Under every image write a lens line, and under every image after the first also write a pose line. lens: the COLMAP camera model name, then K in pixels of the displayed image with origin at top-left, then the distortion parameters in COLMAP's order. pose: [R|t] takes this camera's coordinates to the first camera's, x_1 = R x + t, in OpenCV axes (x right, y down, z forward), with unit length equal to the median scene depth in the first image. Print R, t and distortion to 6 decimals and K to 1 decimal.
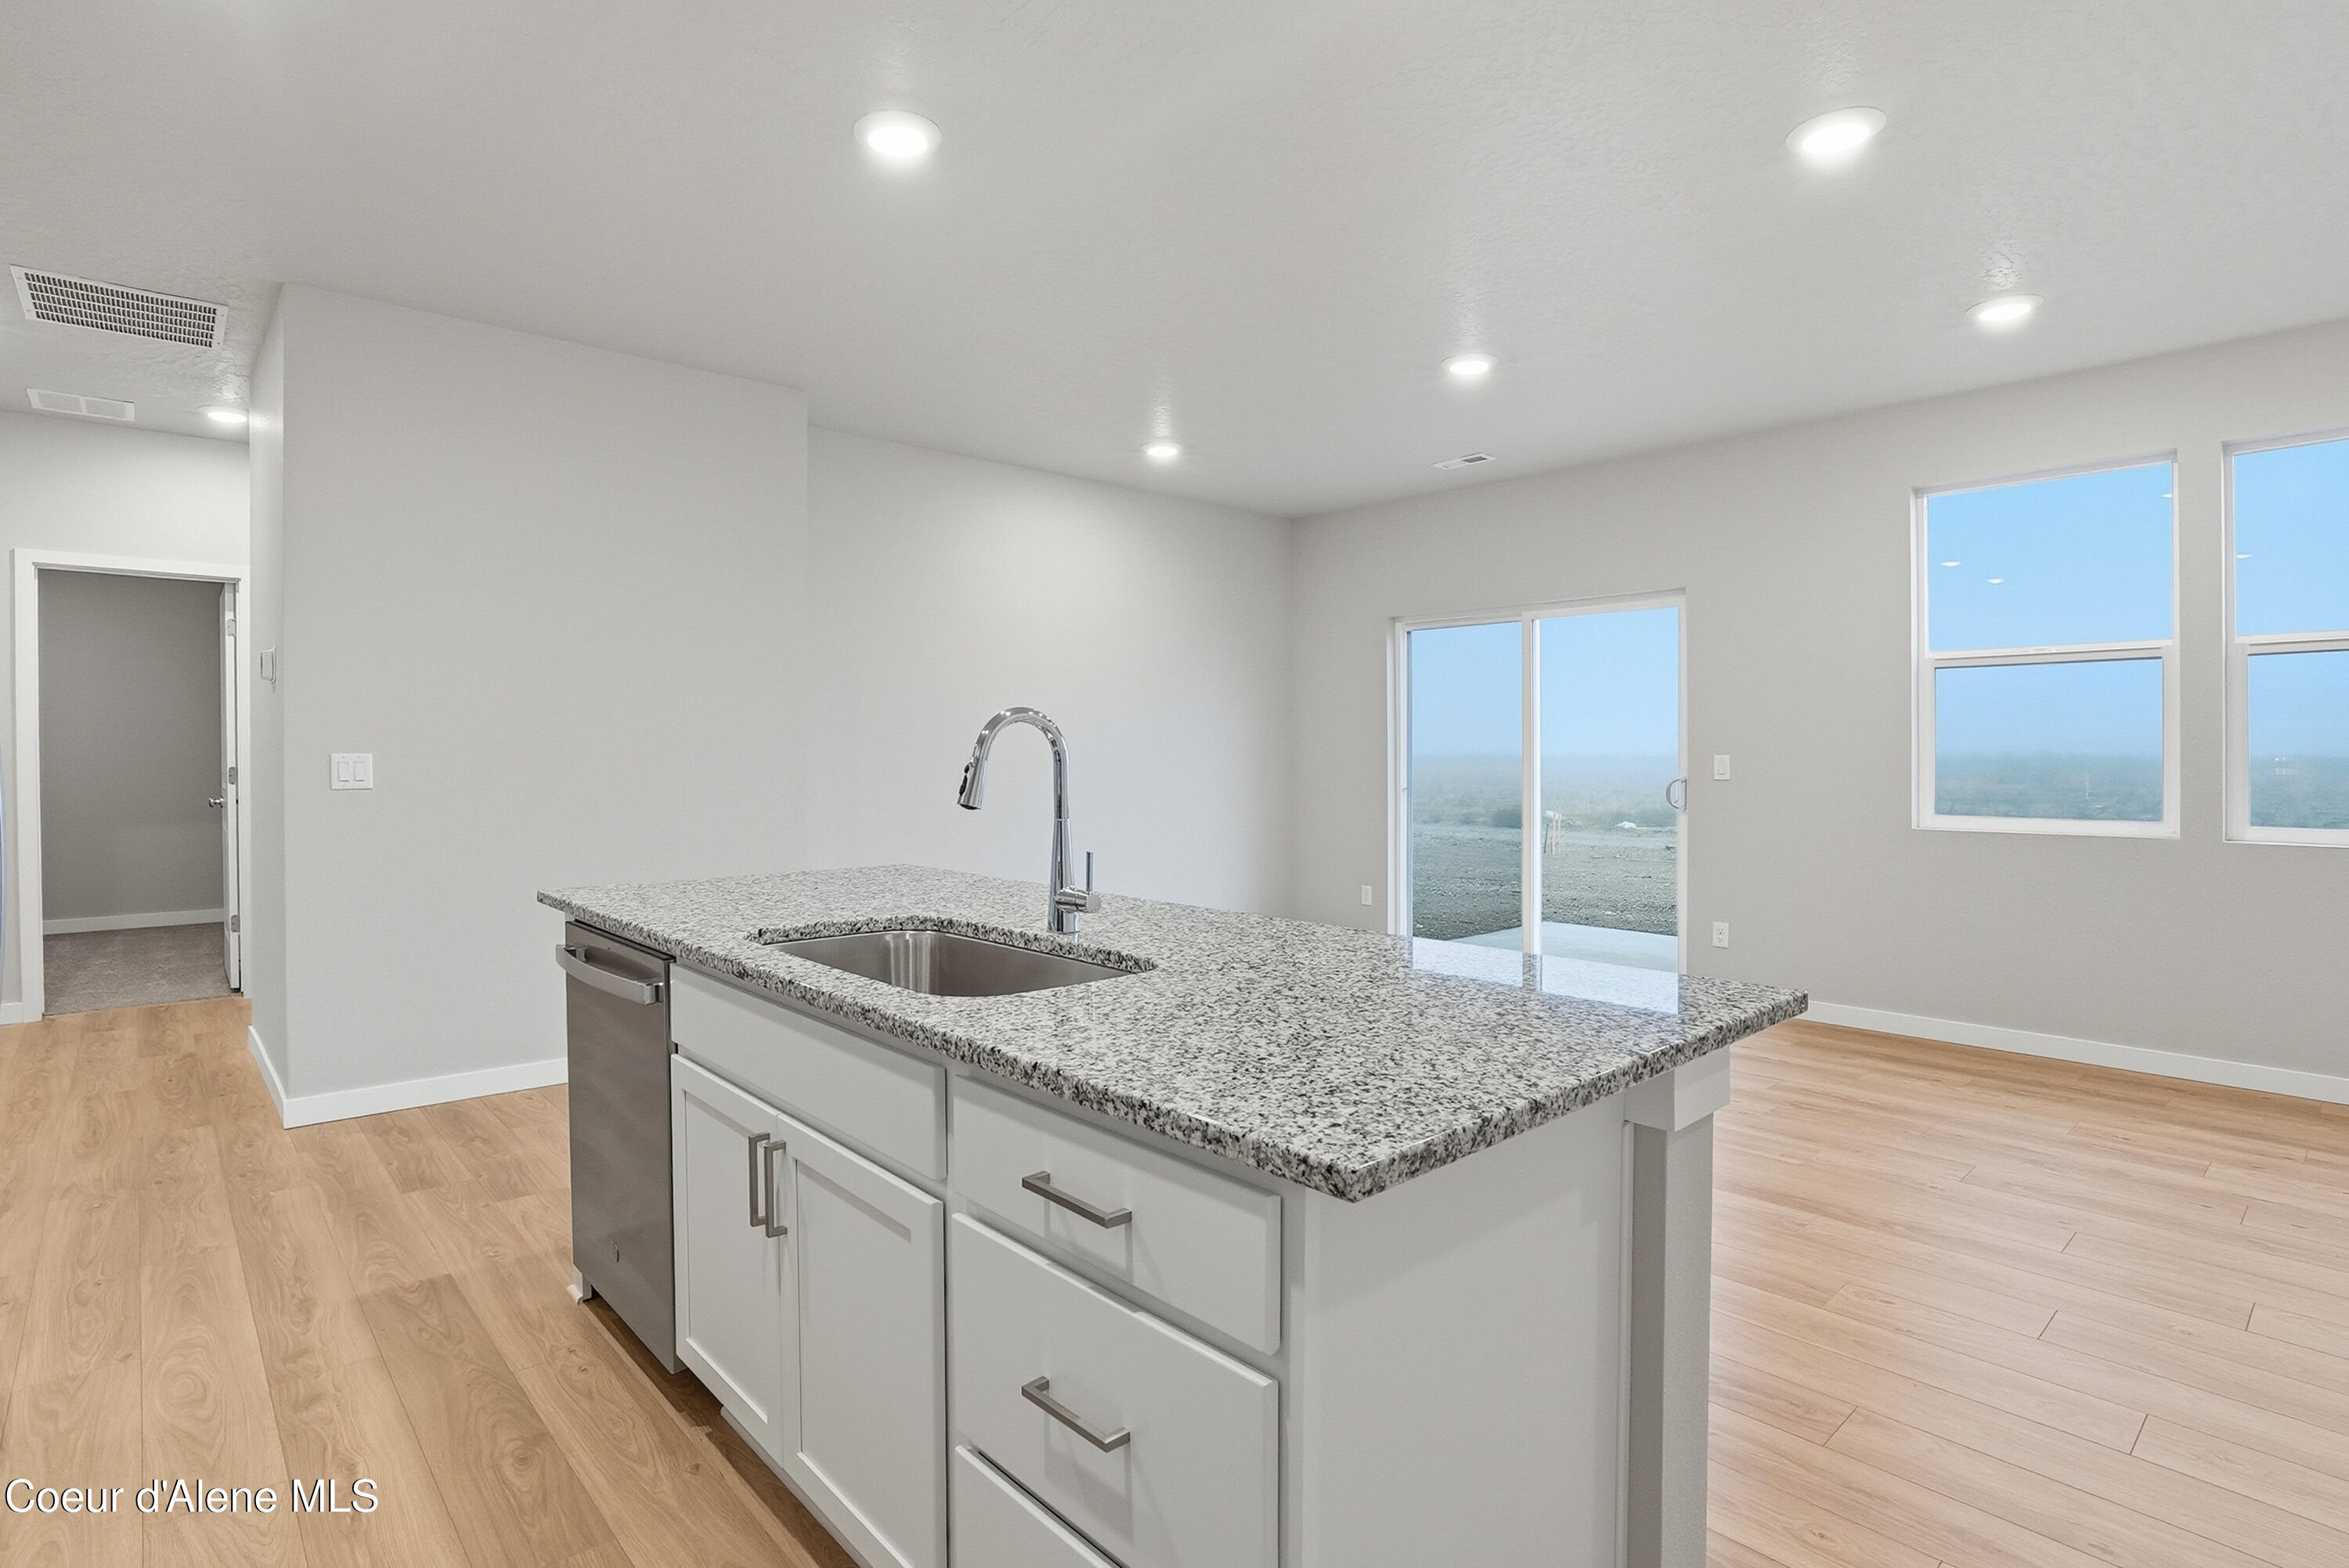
lens RADIAL K [[1166.1, 0, 1140.8], [0, 1166.1, 760.3], [0, 0, 1]] dist [-0.020150, -0.000102]
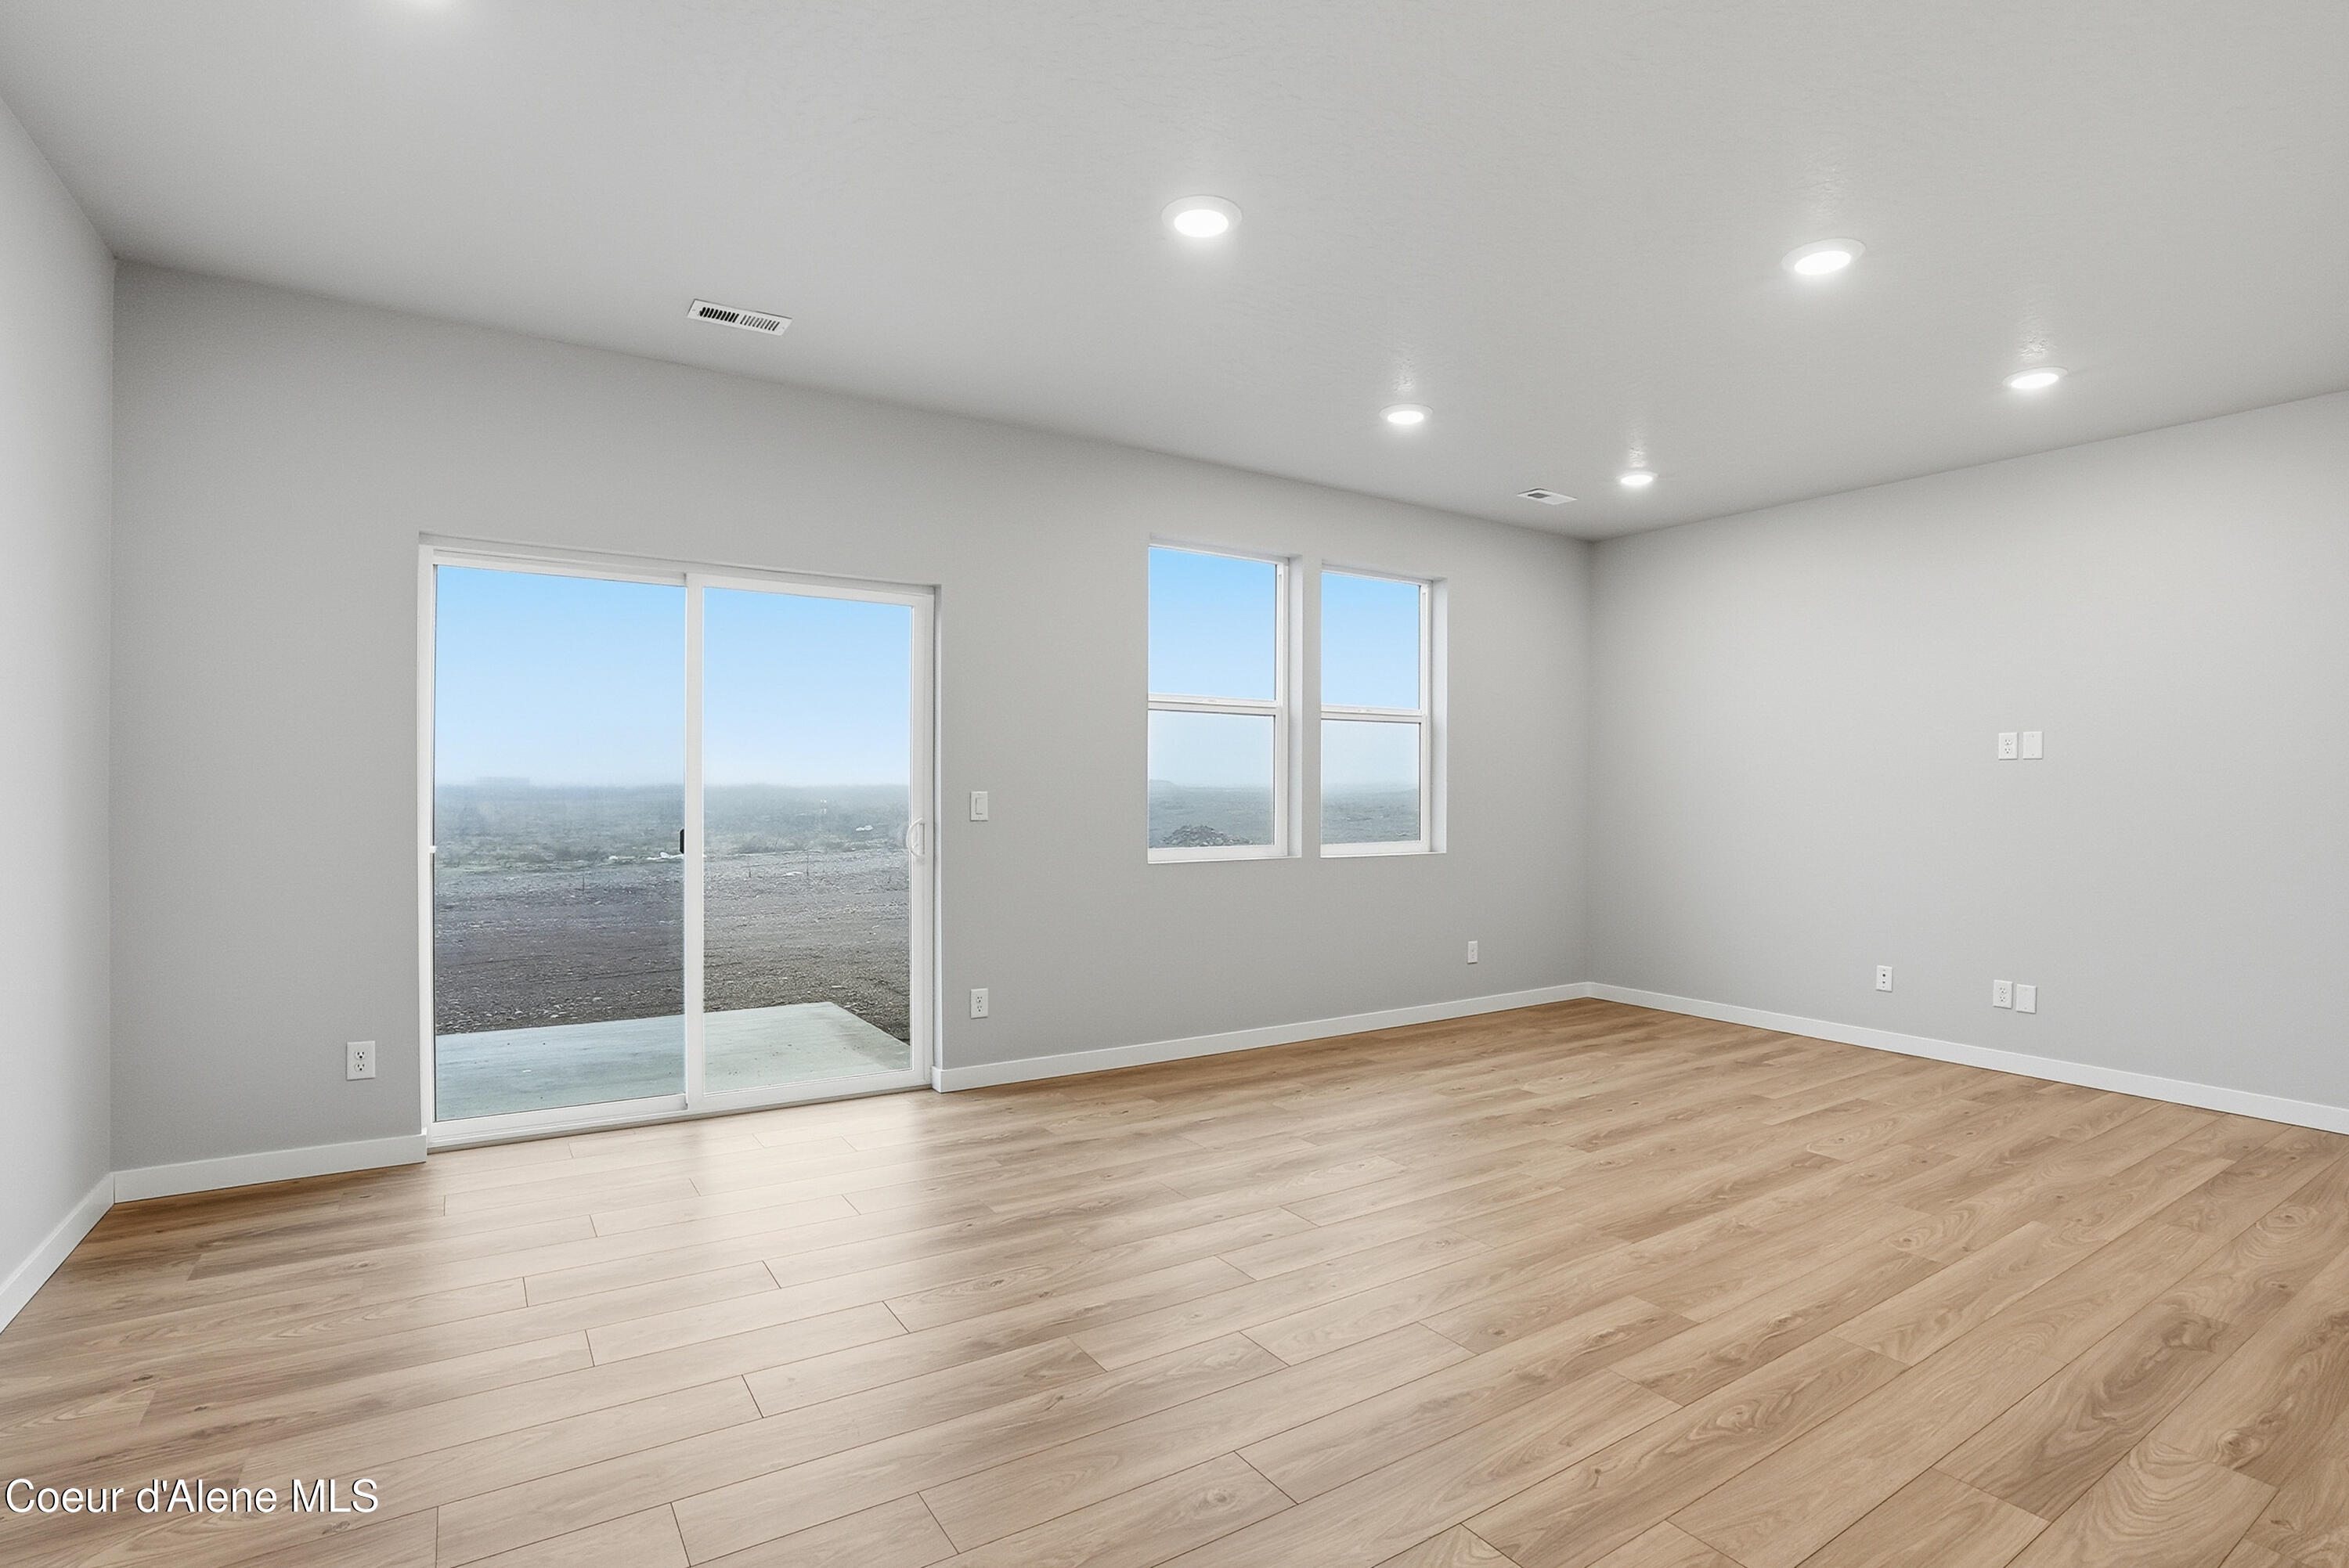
lens RADIAL K [[1117.8, 0, 1198.9], [0, 1117.8, 787.1], [0, 0, 1]] dist [-0.061026, 0.019195]
pose [[0.144525, 0.003990, 0.989493, -0.312450], [-0.000892, 0.999992, -0.003902, -0.004272], [-0.989501, -0.000319, 0.144527, 0.812873]]
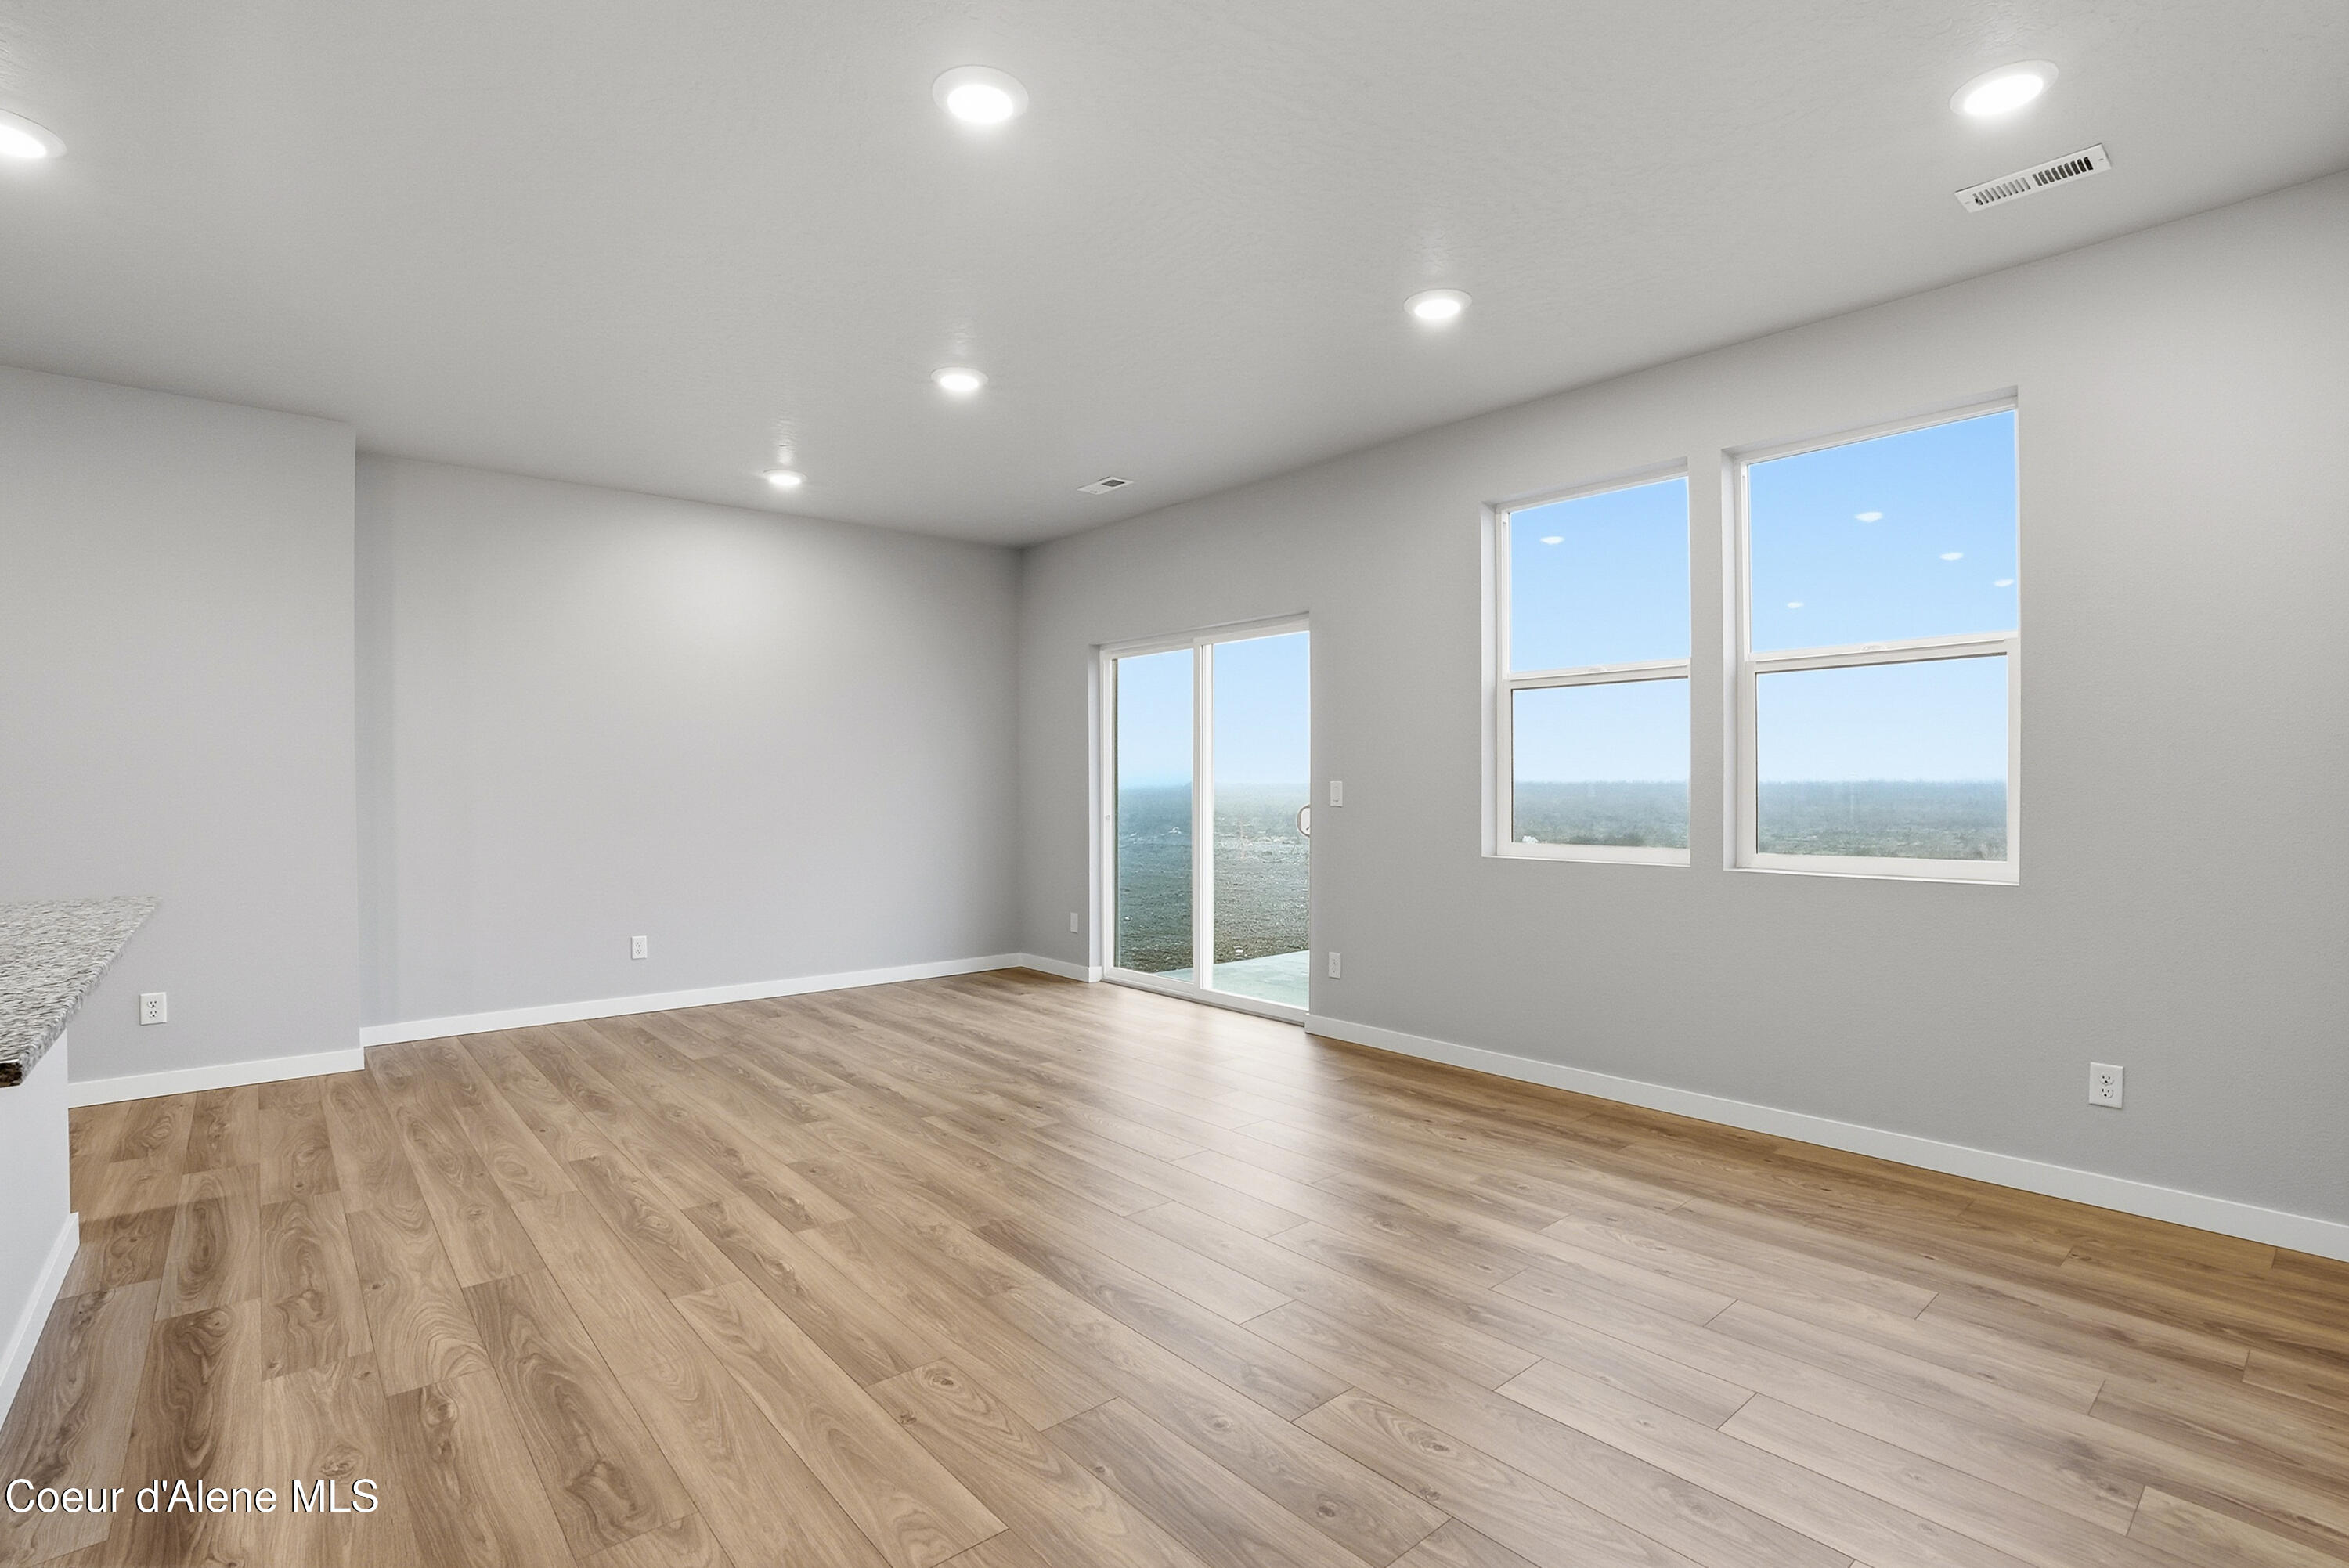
lens RADIAL K [[1117.8, 0, 1198.9], [0, 1117.8, 787.1], [0, 0, 1]] dist [-0.061026, 0.019195]
pose [[0.999917, -0.005492, -0.011661, 0.444022], [0.005487, 0.999985, -0.000453, 0.000173], [0.011663, 0.000389, 0.999932, 0.067112]]
